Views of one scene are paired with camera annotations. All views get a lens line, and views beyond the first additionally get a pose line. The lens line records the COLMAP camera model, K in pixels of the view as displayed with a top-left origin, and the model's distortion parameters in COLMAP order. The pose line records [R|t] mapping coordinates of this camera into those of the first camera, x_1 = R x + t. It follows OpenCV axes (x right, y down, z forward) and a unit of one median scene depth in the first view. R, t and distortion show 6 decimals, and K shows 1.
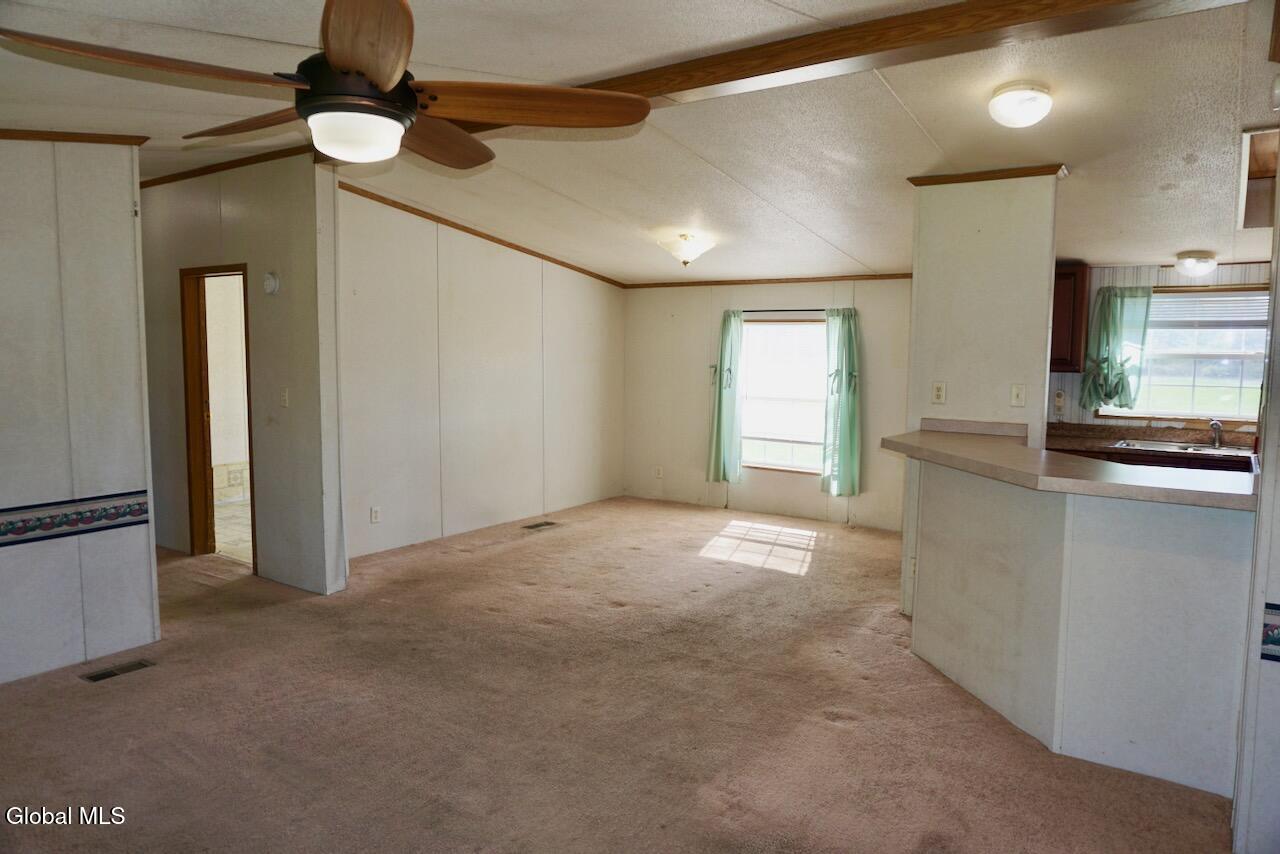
lens RADIAL K [[850.8, 0, 634.9], [0, 850.8, 431.1], [0, 0, 1]] dist [-0.045852, 0.034968]
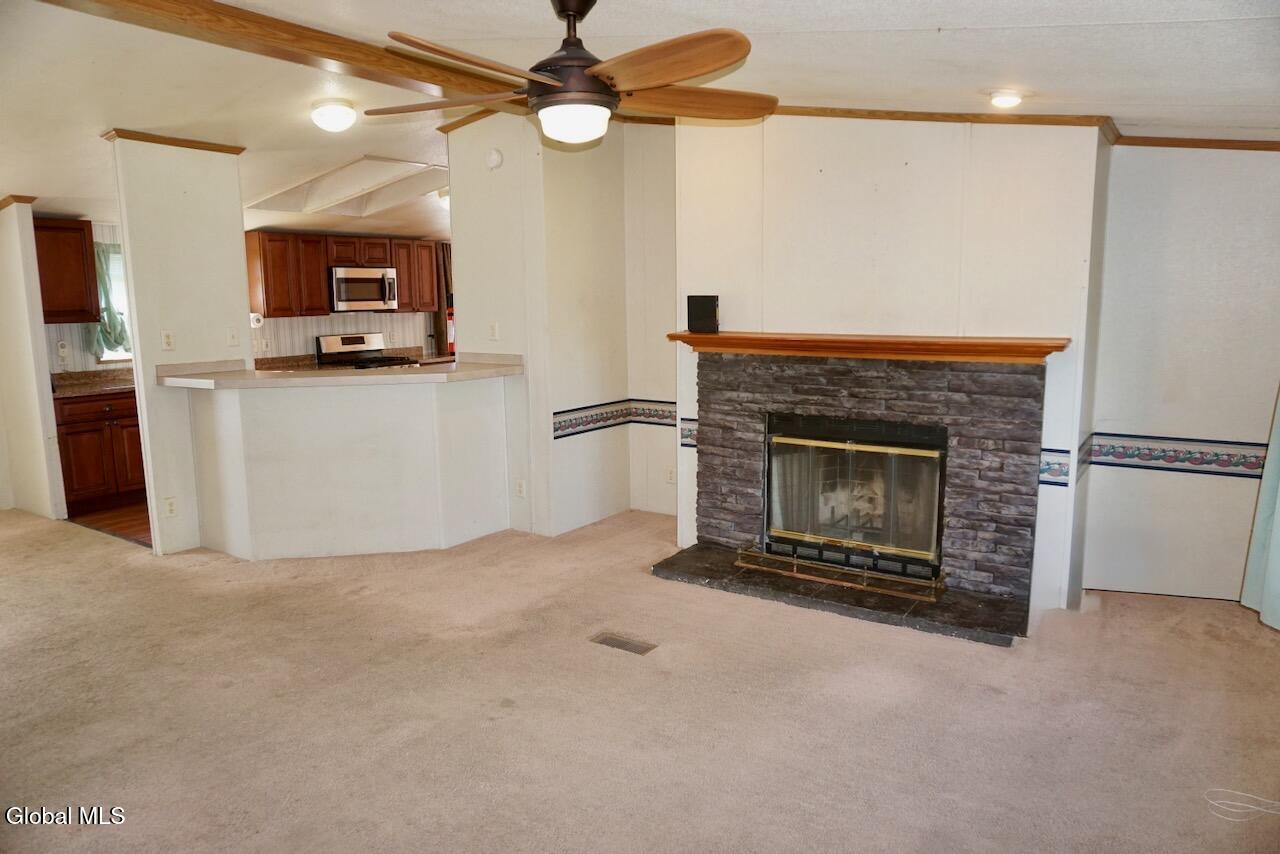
lens RADIAL K [[850.8, 0, 634.6], [0, 850.8, 430.6], [0, 0, 1]] dist [-0.045852, 0.034968]
pose [[-0.011473, -0.160814, 0.986918, -0.624866], [0.110022, 0.980787, 0.161094, -0.034154], [-0.993863, 0.110430, 0.006441, 0.360130]]
